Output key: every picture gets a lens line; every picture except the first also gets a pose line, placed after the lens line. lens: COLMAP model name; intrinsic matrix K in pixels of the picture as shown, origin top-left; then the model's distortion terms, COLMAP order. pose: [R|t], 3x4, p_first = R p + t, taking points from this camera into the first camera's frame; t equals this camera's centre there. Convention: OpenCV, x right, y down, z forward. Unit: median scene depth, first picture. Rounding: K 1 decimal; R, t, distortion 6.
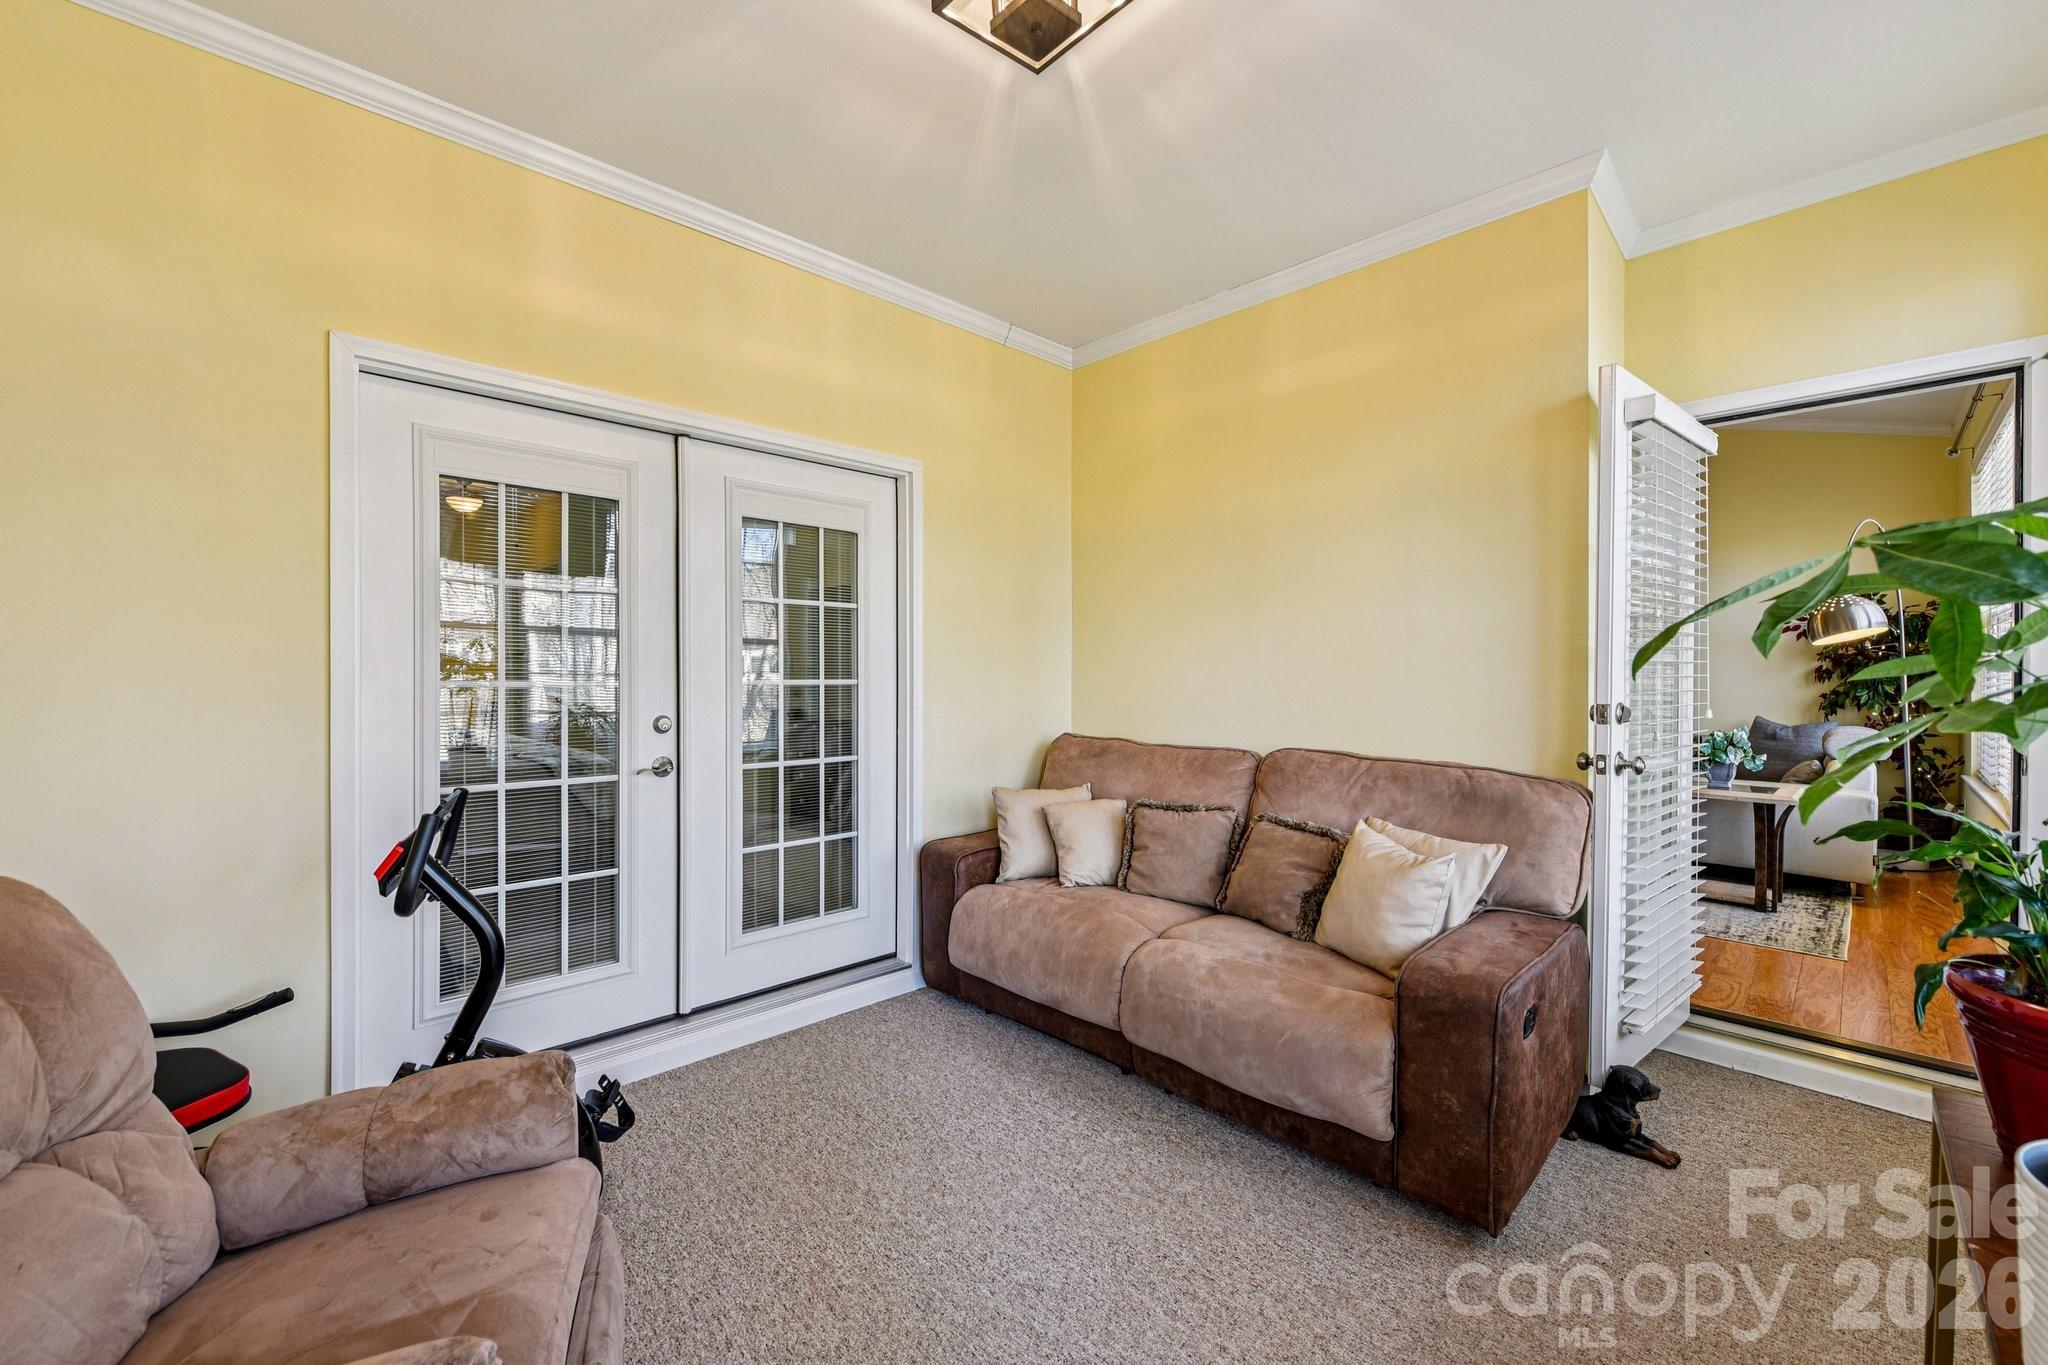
lens RADIAL K [[816.5, 0, 1012.2], [0, 816.5, 676.8], [0, 0, 1]] dist [-0.021570, -0.000237]
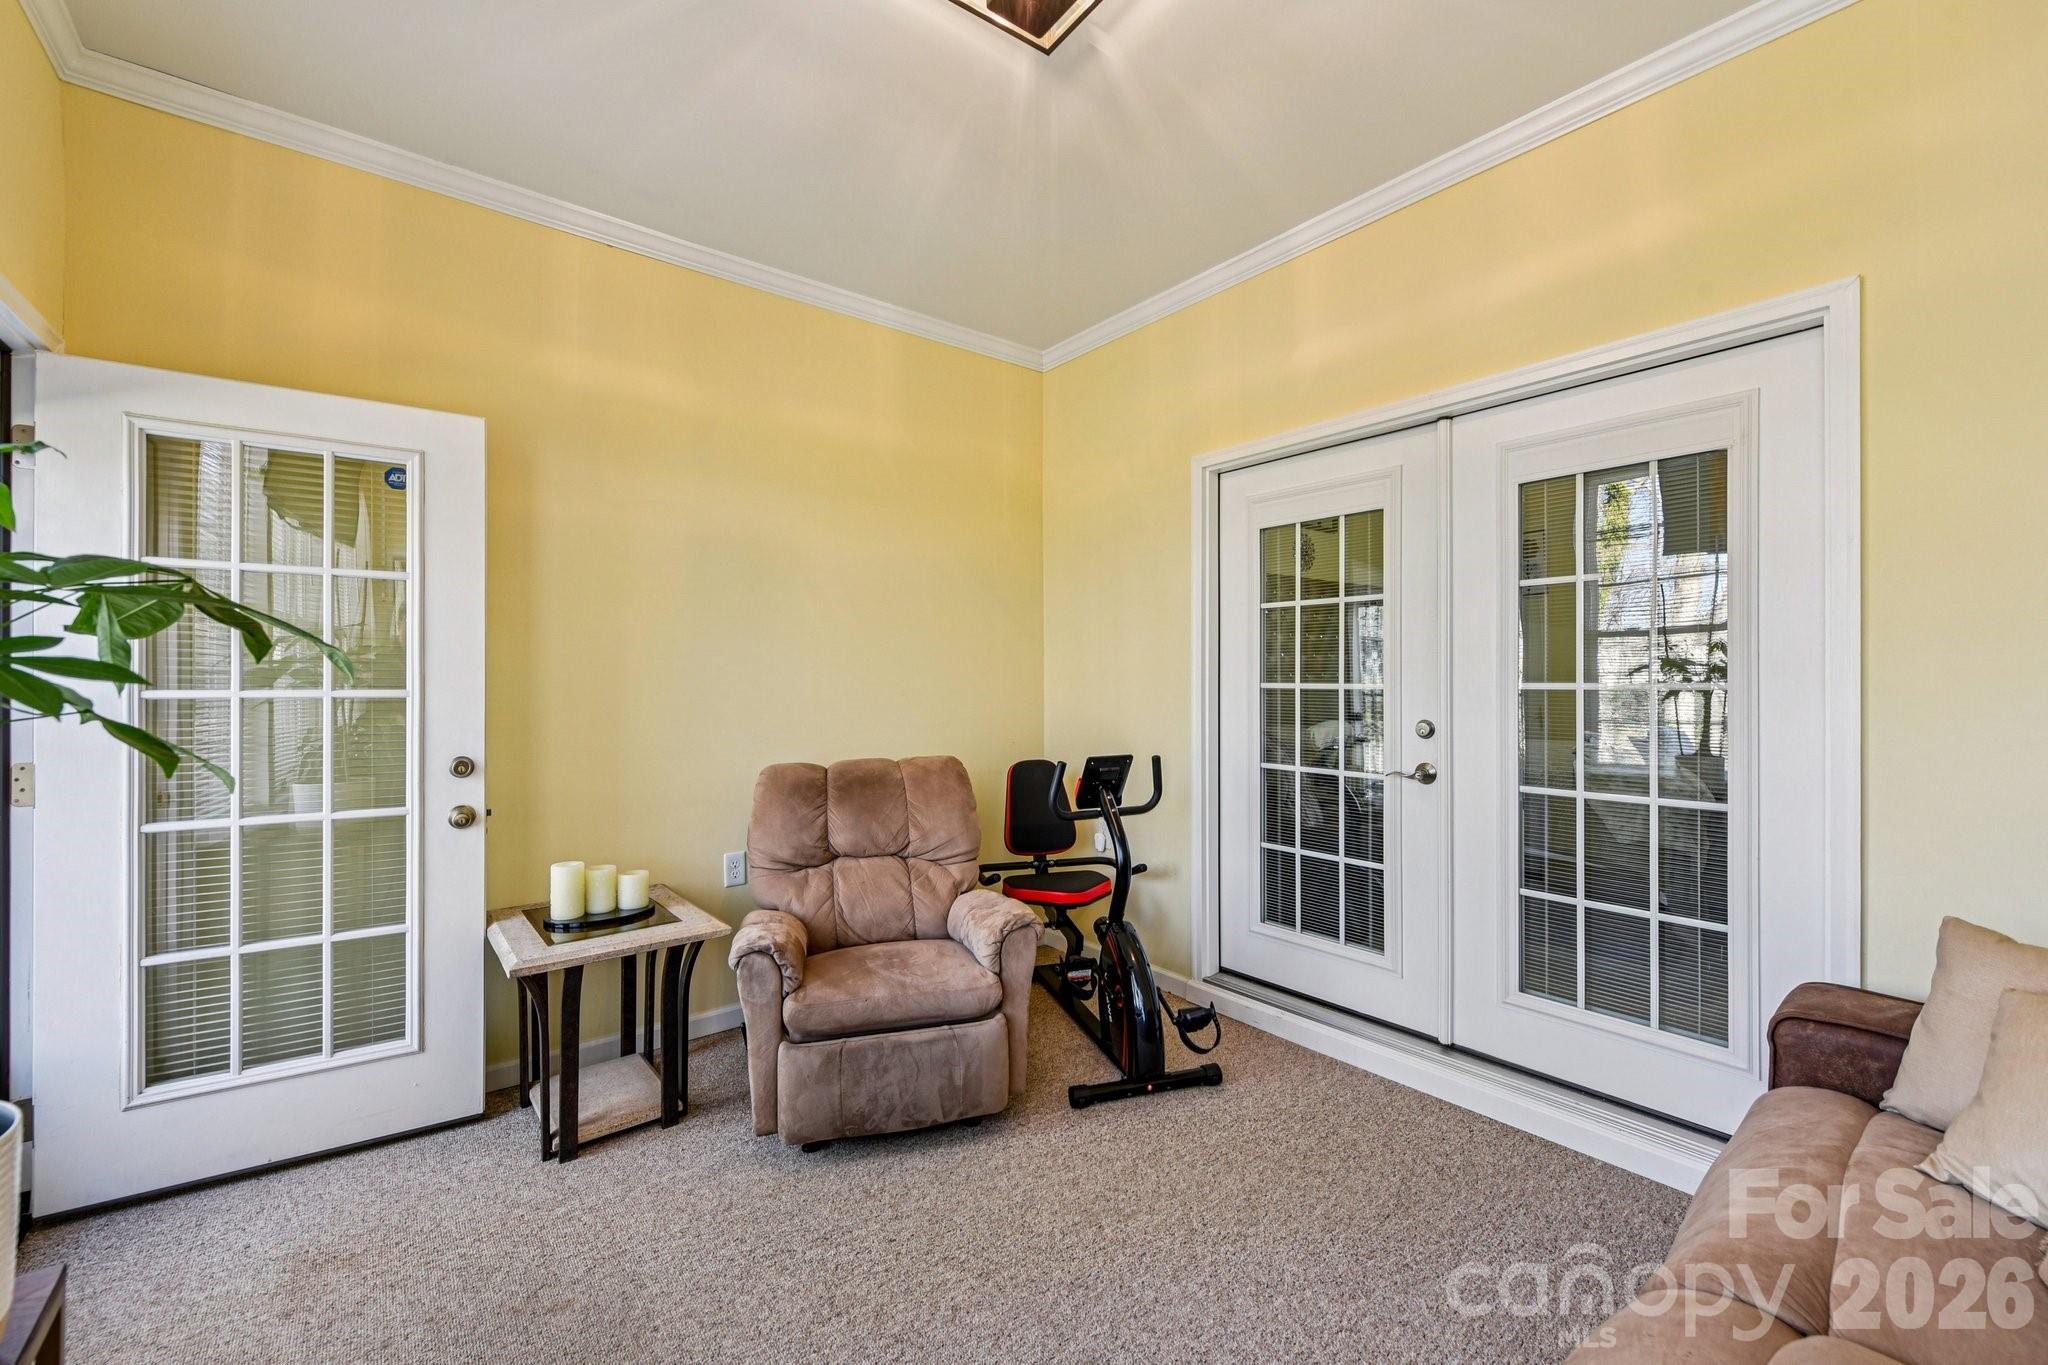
lens RADIAL K [[921.8, 0, 1033.2], [0, 921.8, 675.1], [0, 0, 1]] dist [-0.001853, -0.000490]
pose [[-0.147376, -0.000164, -0.989080, 0.734532], [0.004394, 0.999990, -0.000821, -0.005954], [0.989071, -0.004467, -0.147374, 0.722420]]
